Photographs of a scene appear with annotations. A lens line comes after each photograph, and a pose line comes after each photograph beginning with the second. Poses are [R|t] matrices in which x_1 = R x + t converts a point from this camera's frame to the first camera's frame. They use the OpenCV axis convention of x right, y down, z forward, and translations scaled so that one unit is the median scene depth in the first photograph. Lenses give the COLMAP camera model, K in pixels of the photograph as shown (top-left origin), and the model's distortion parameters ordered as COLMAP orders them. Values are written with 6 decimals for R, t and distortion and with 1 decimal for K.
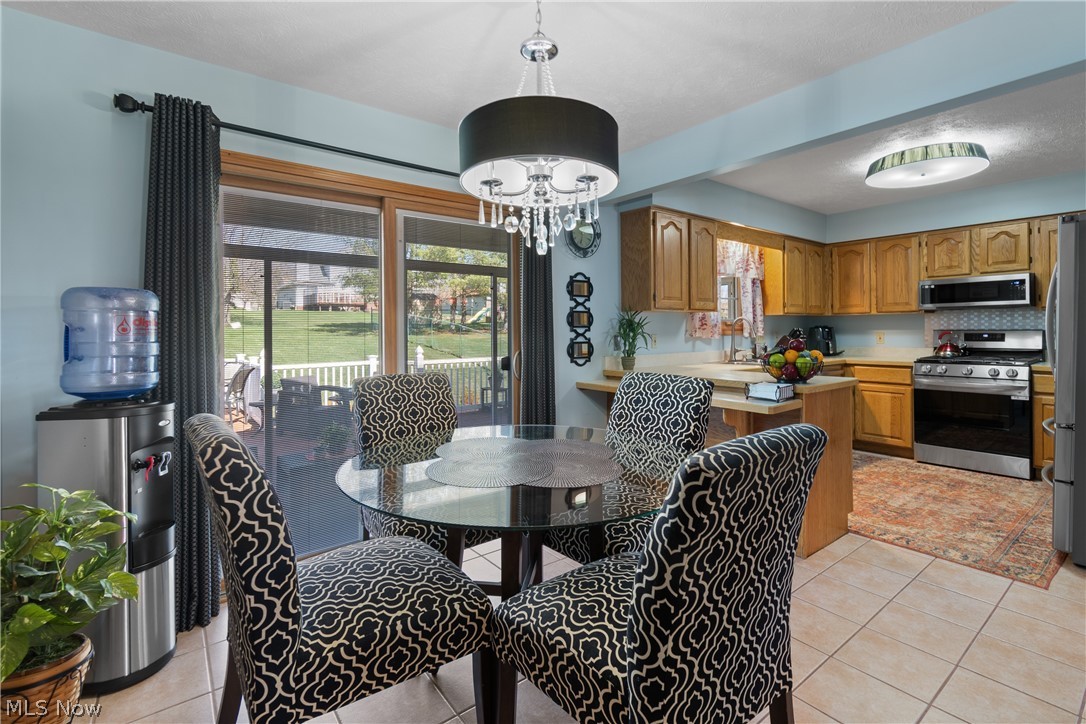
lens RADIAL K [[486.8, 0, 545.7], [0, 486.8, 332.0], [0, 0, 1]] dist [-0.001671, -0.000566]
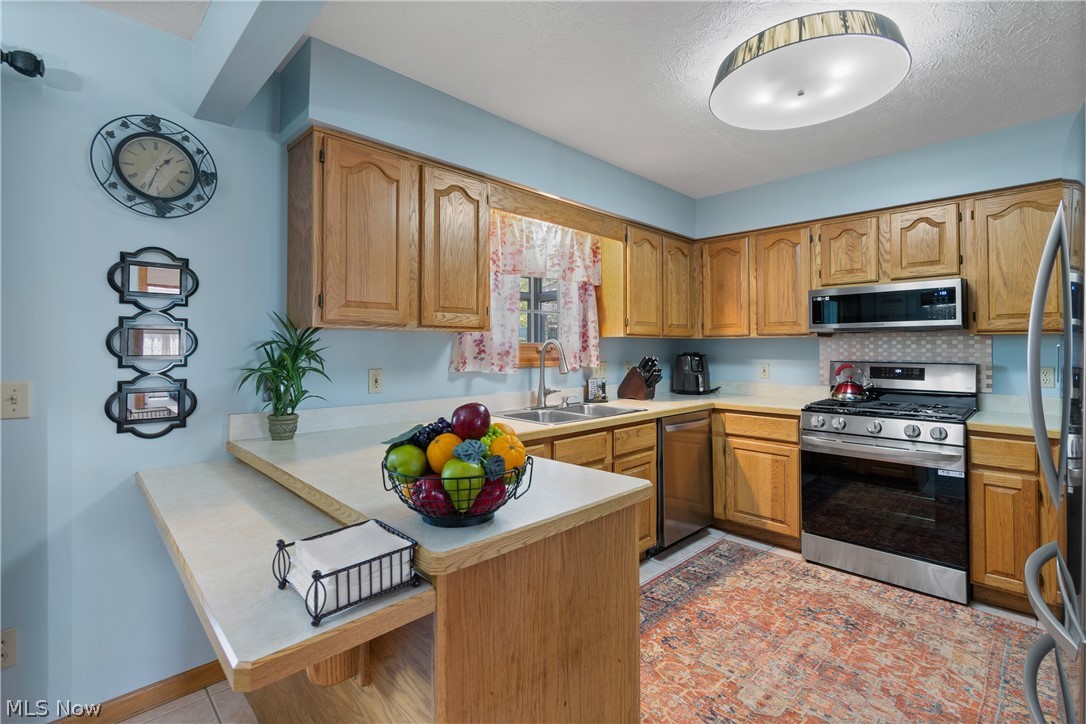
lens RADIAL K [[486.3, 0, 543.5], [0, 486.3, 341.4], [0, 0, 1]] dist [-0.001586, -0.000040]
pose [[0.993028, 0.010920, 0.117371, 0.316964], [-0.008776, 0.999785, -0.018768, -0.016945], [-0.117551, 0.017607, 0.992911, 0.366112]]
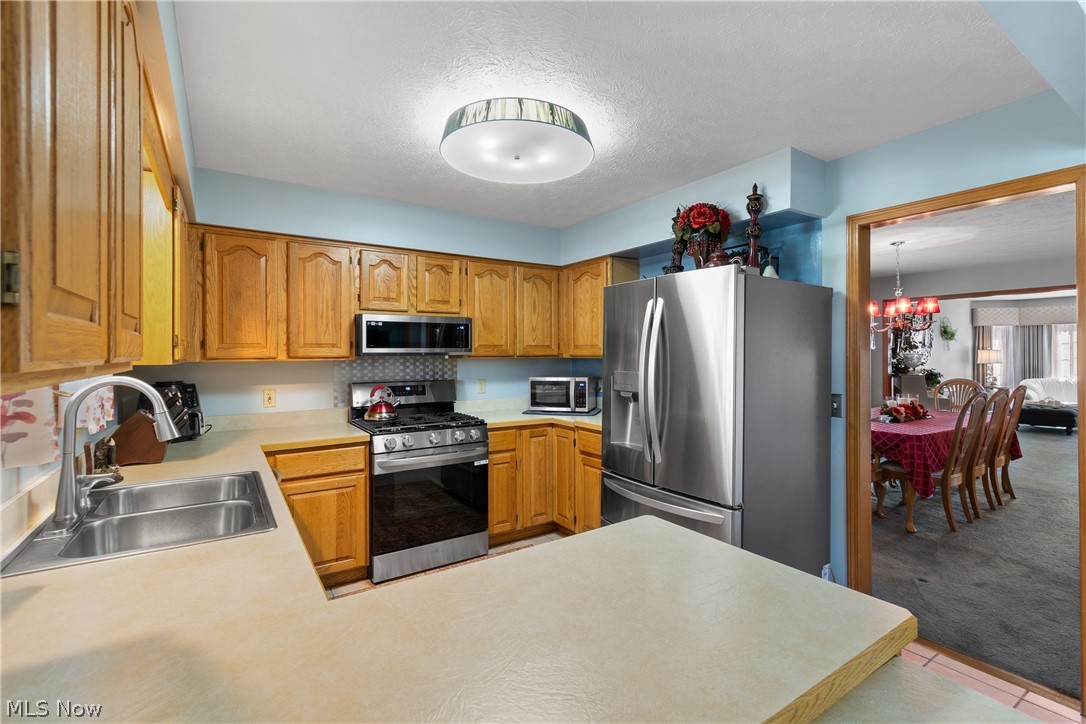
lens RADIAL K [[495.8, 0, 555.9], [0, 495.8, 352.4], [0, 0, 1]] dist [0.002187, 0.000321]
pose [[0.063060, 0.009573, 0.997964, 0.091316], [0.007980, 0.999917, -0.010096, -0.041857], [-0.997978, 0.008601, 0.062978, 0.688746]]
